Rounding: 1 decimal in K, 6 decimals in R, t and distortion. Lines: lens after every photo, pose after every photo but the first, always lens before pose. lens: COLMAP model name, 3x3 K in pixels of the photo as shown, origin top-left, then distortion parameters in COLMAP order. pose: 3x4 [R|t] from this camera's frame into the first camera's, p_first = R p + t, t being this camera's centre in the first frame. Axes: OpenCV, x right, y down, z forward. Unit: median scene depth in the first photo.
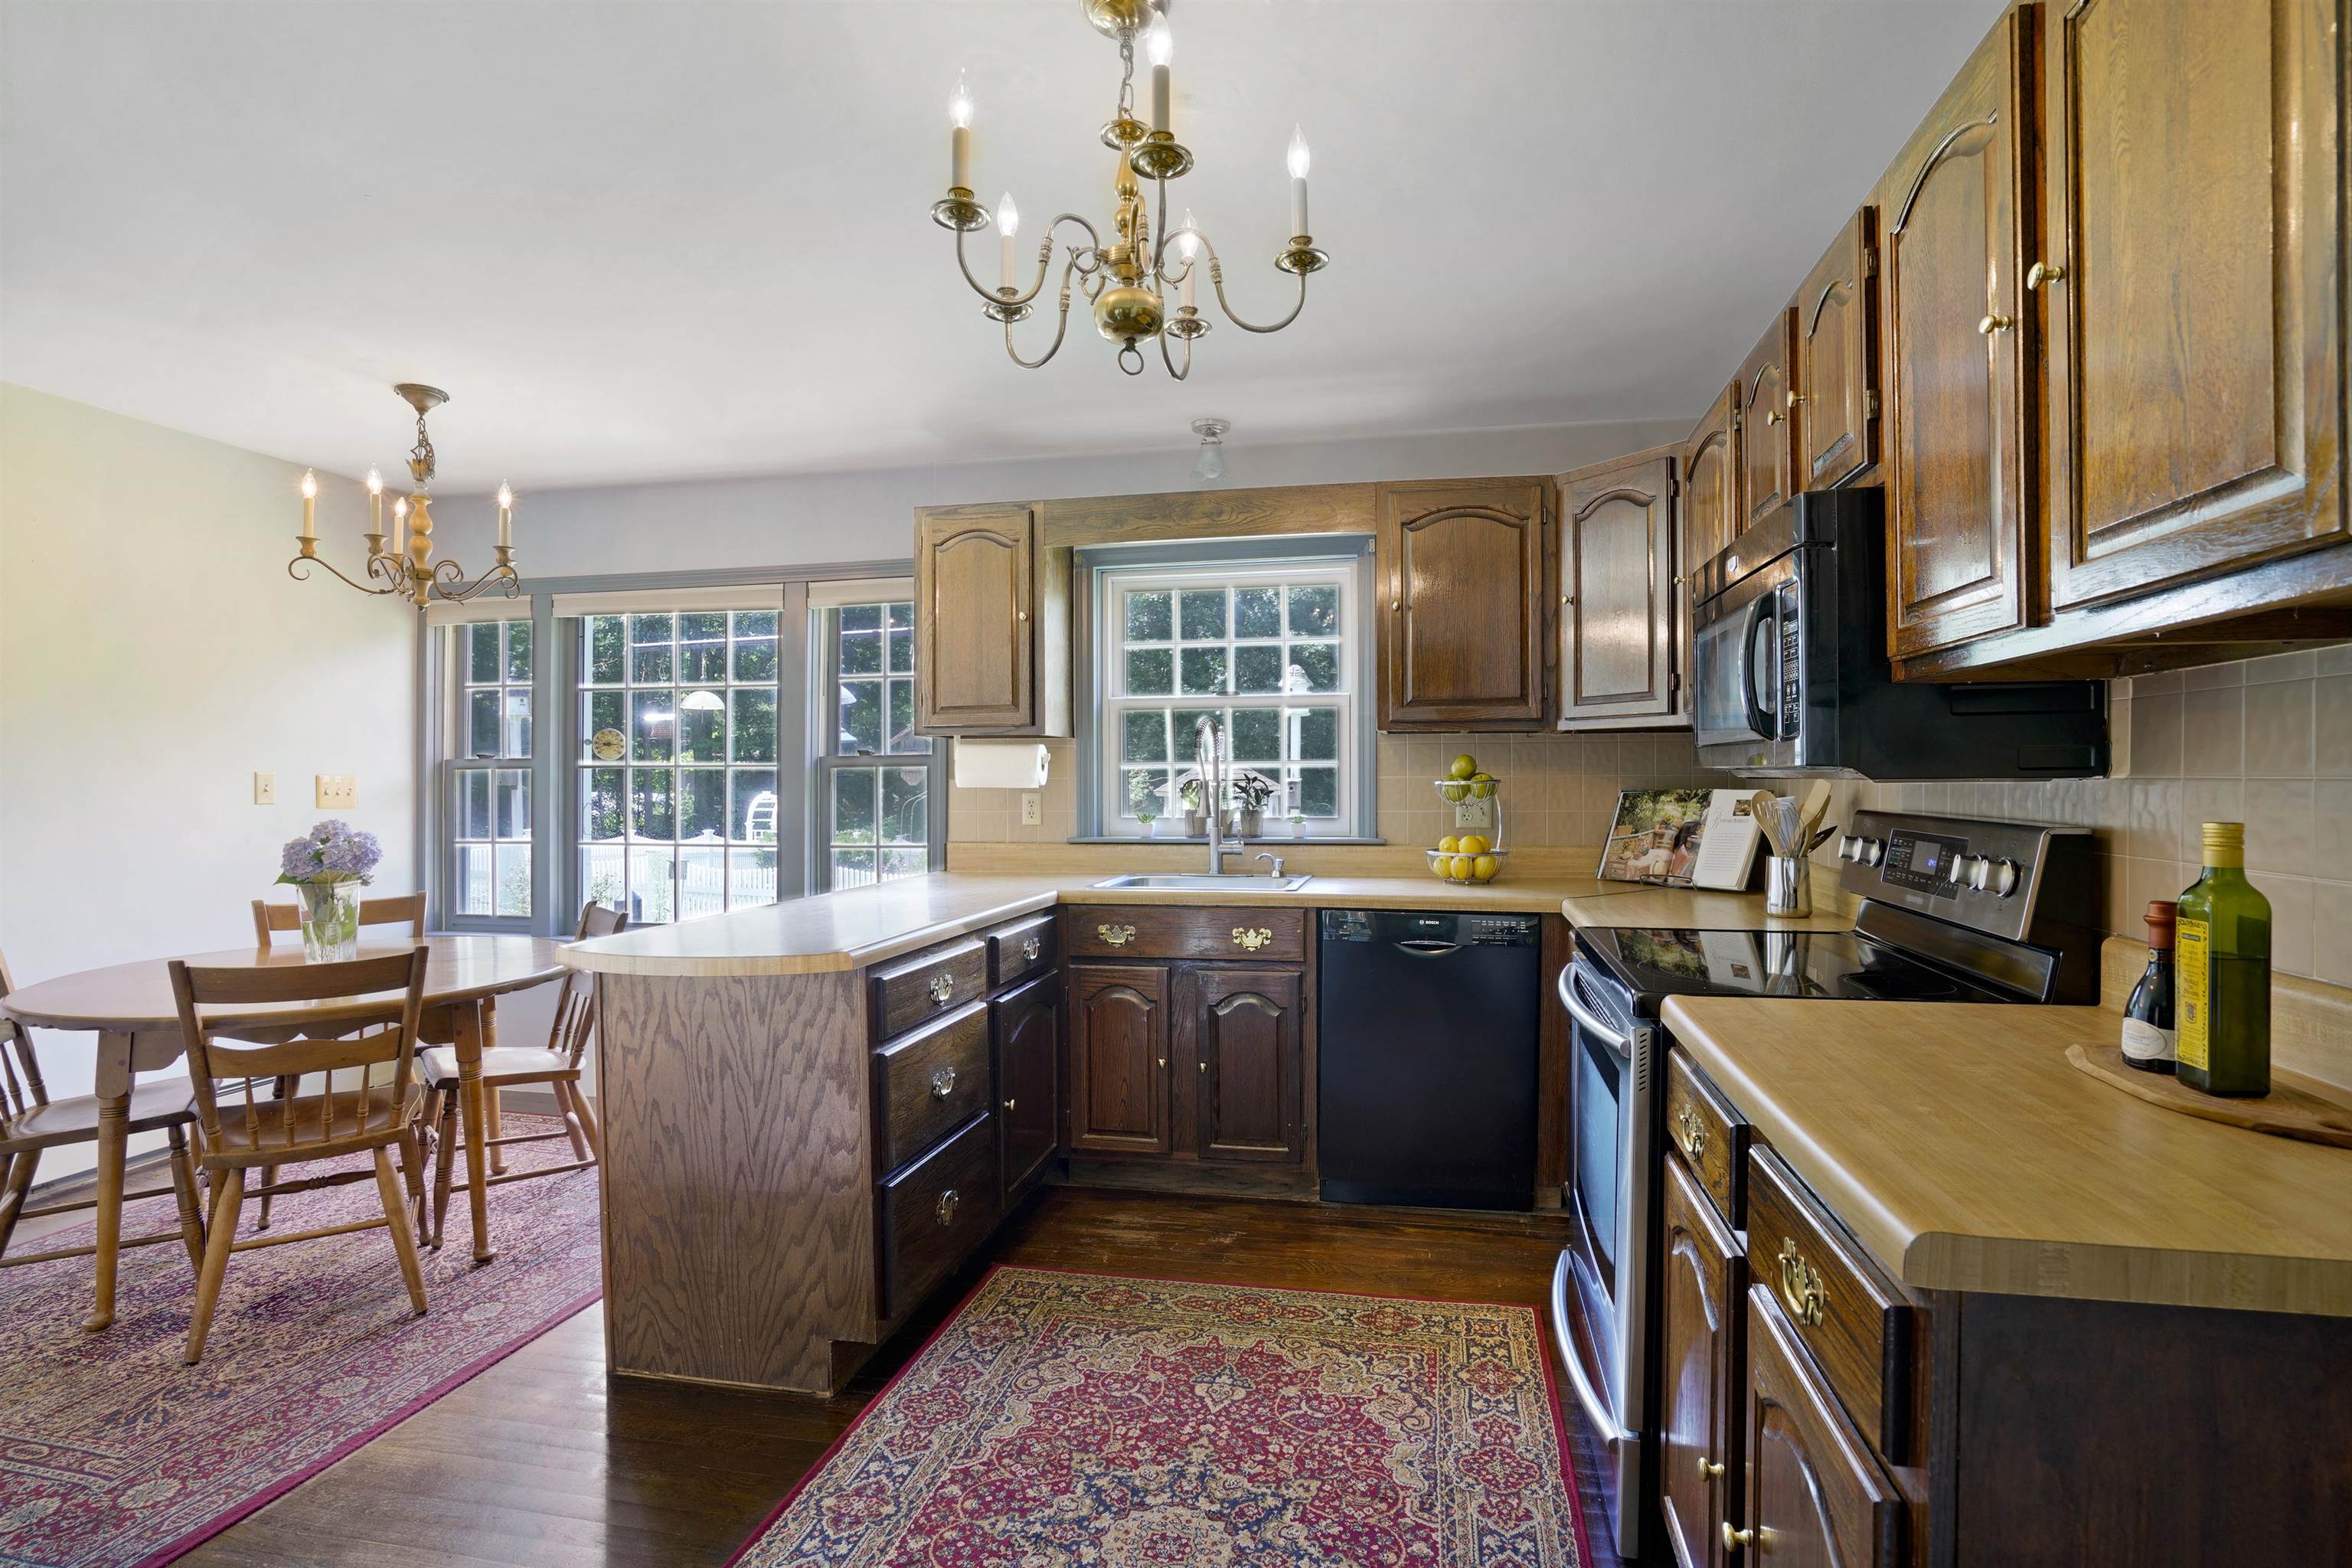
lens RADIAL K [[1137.5, 0, 1176.0], [0, 1137.5, 784.0], [0, 0, 1]] dist [-0.009881, 0.000719]
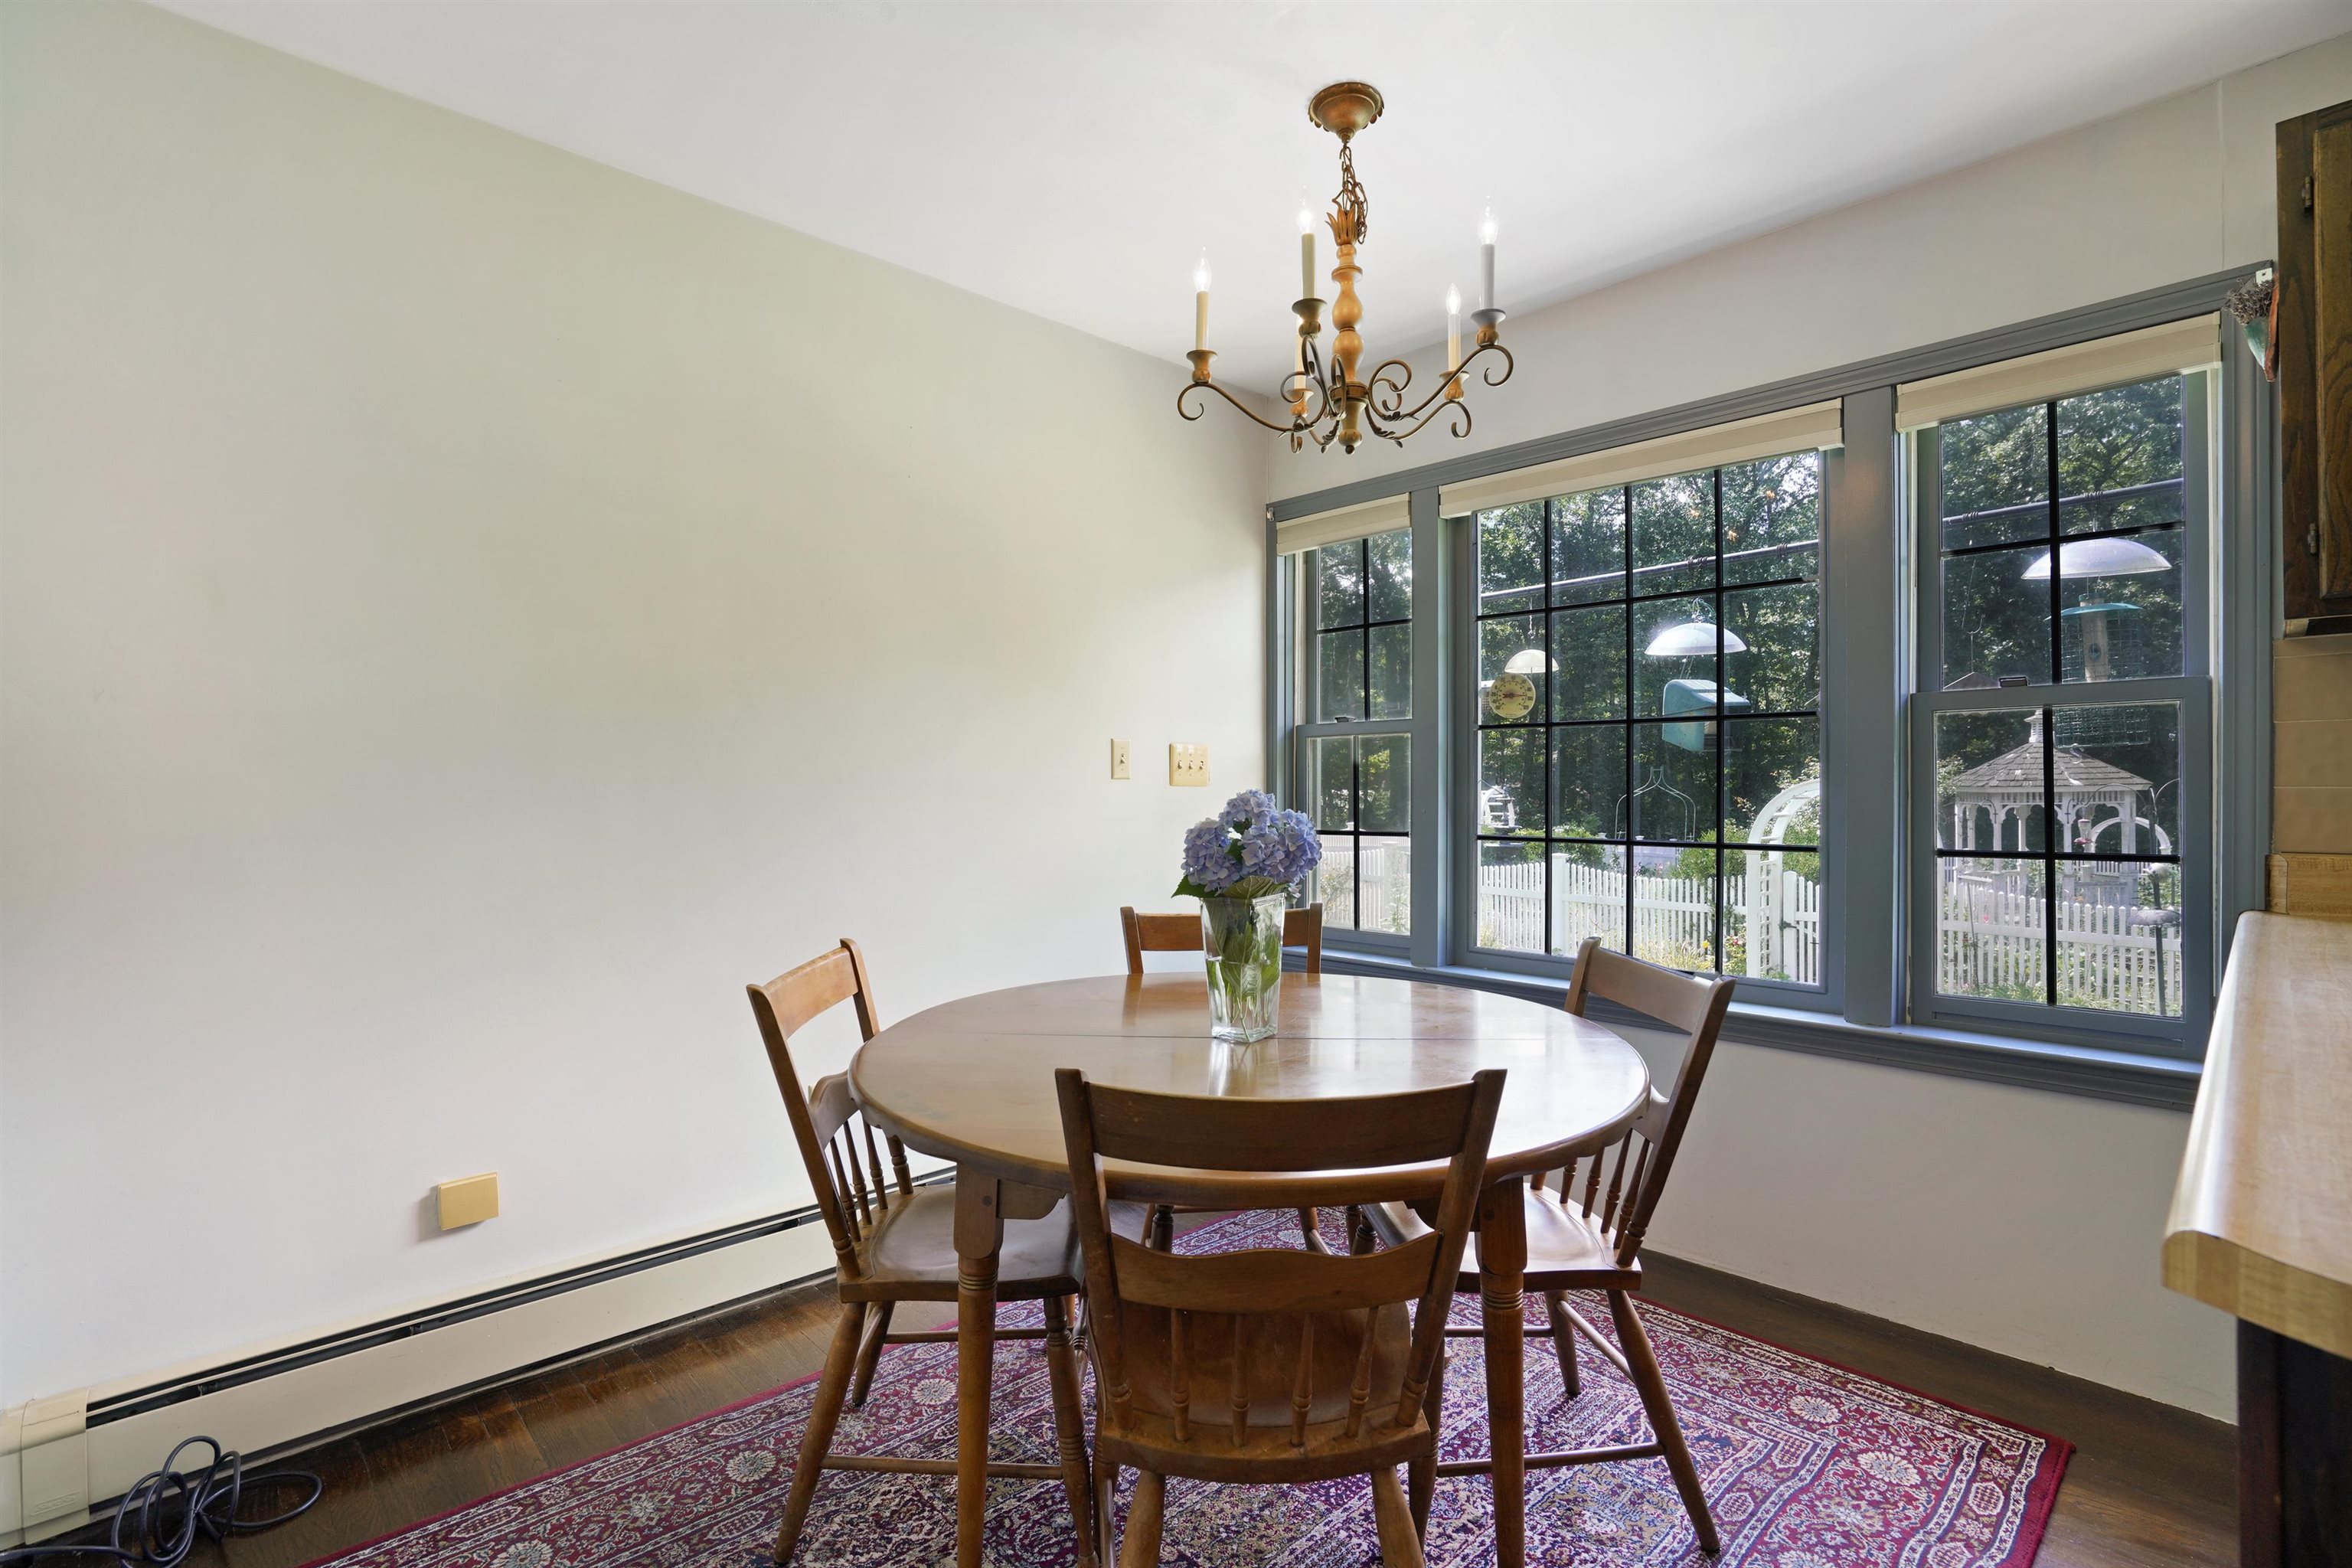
lens RADIAL K [[1133.6, 0, 1176.0], [0, 1133.6, 784.0], [0, 0, 1]] dist [-0.032717, -0.000049]
pose [[0.832792, -0.001244, -0.553585, -0.406230], [0.003432, 0.999990, 0.002916, 0.023747], [0.553575, -0.004328, 0.832788, 0.436951]]
